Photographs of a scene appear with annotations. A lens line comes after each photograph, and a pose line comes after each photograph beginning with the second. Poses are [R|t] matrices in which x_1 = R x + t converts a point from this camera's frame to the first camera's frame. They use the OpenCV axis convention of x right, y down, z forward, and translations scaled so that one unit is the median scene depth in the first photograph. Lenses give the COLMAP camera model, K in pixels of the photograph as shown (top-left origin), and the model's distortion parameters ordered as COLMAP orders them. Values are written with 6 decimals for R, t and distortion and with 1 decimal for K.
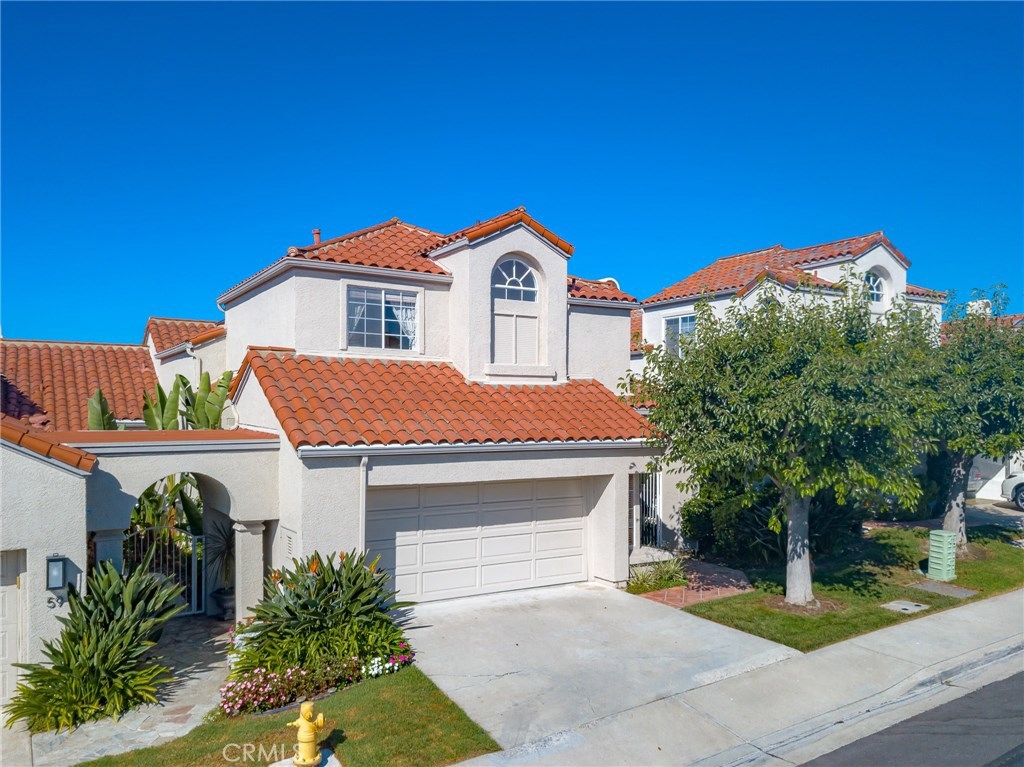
lens RADIAL K [[781.1, 0, 512.0], [0, 781.1, 383.5], [0, 0, 1]] dist [0.019428, 0.007491]
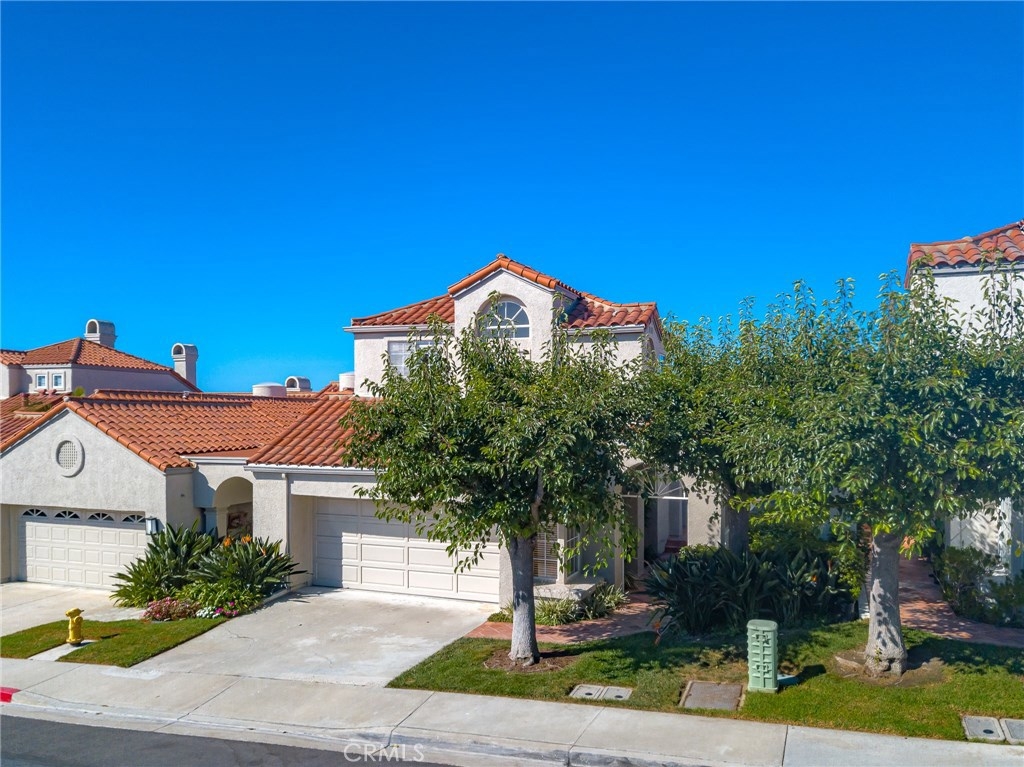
lens RADIAL K [[781.1, 0, 512.0], [0, 781.1, 383.5], [0, 0, 1]] dist [0.019428, 0.007491]
pose [[0.609146, -0.036248, -0.792229, 0.954802], [0.026506, 0.999327, -0.025343, -0.017742], [0.792615, -0.005561, 0.609697, 0.372533]]
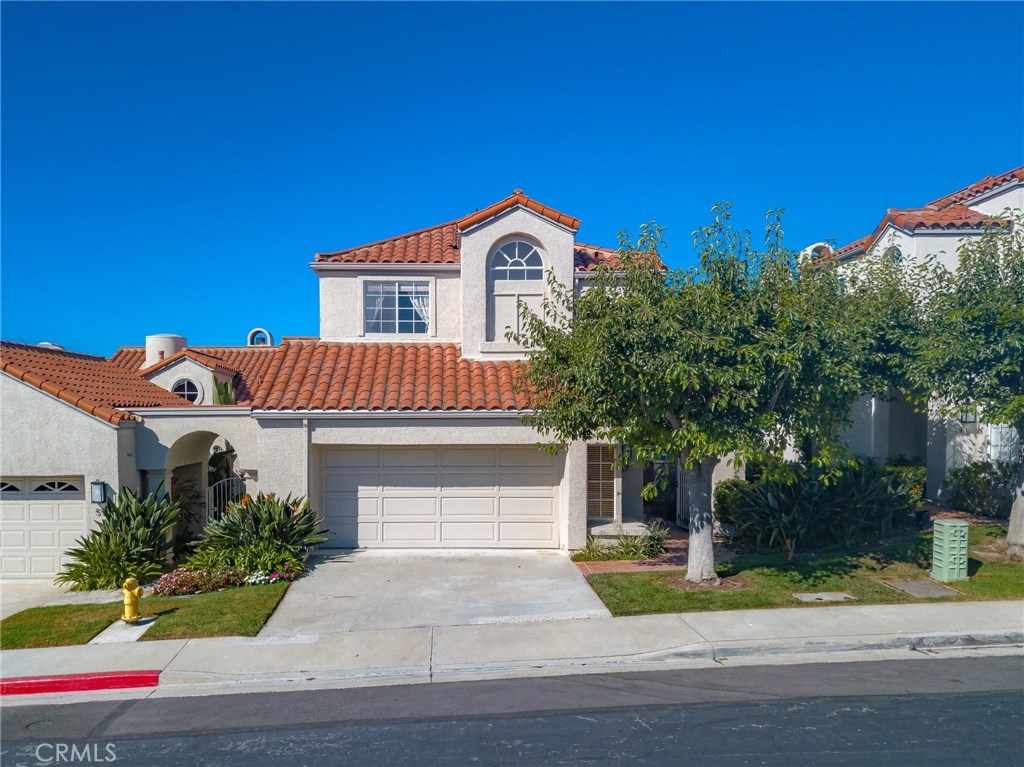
lens RADIAL K [[789.7, 0, 443.4], [0, 789.7, 411.7], [0, 0, 1]] dist [0.016567, 0.000730]
pose [[0.848523, -0.008068, -0.529097, 0.521553], [0.023584, 0.999467, 0.022581, 0.046833], [0.528633, -0.031639, 0.848261, 0.051345]]
